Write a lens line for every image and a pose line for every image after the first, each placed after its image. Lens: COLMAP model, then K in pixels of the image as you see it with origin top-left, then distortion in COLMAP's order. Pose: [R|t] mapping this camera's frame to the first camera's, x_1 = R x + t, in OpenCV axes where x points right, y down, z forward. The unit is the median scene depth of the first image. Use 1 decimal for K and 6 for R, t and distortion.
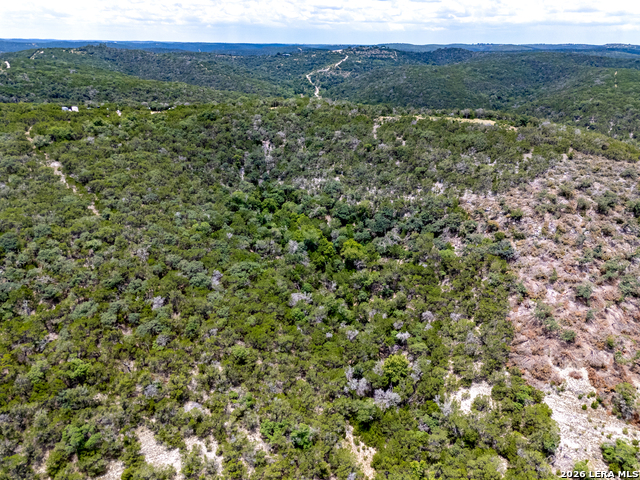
lens RADIAL K [[473.7, 0, 319.3], [0, 473.7, 243.3], [0, 0, 1]] dist [0.052577, -0.035418]
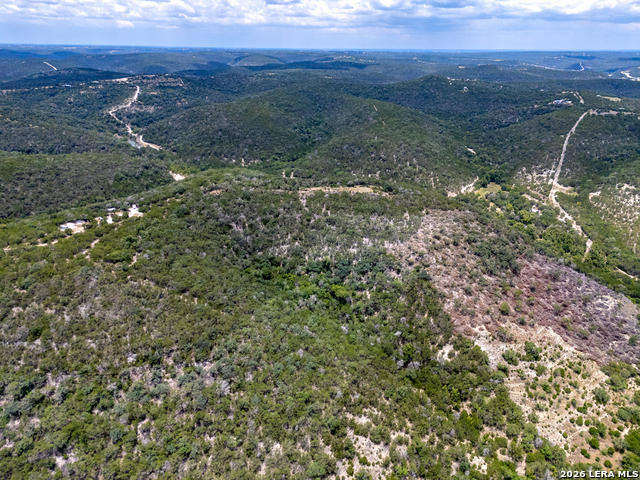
lens RADIAL K [[473.7, 0, 320.1], [0, 473.7, 238.7], [0, 0, 1]] dist [0.052577, -0.035418]
pose [[0.876013, -0.185381, 0.445237, -0.178834], [0.186982, 0.981517, 0.040779, -0.063872], [-0.444567, 0.047528, 0.894484, -0.116535]]
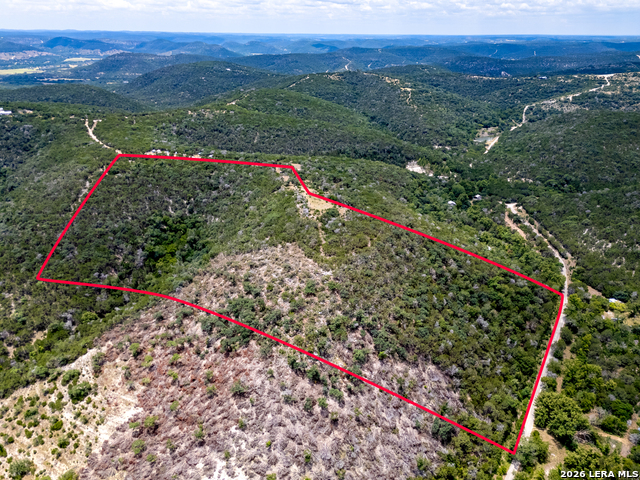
lens RADIAL K [[473.7, 0, 321.5], [0, 473.7, 242.4], [0, 0, 1]] dist [0.052577, -0.035418]
pose [[0.762911, 0.258452, -0.592596, 0.399059], [-0.249367, 0.963325, 0.099104, -0.099109], [0.596476, 0.072166, 0.799380, -0.020110]]
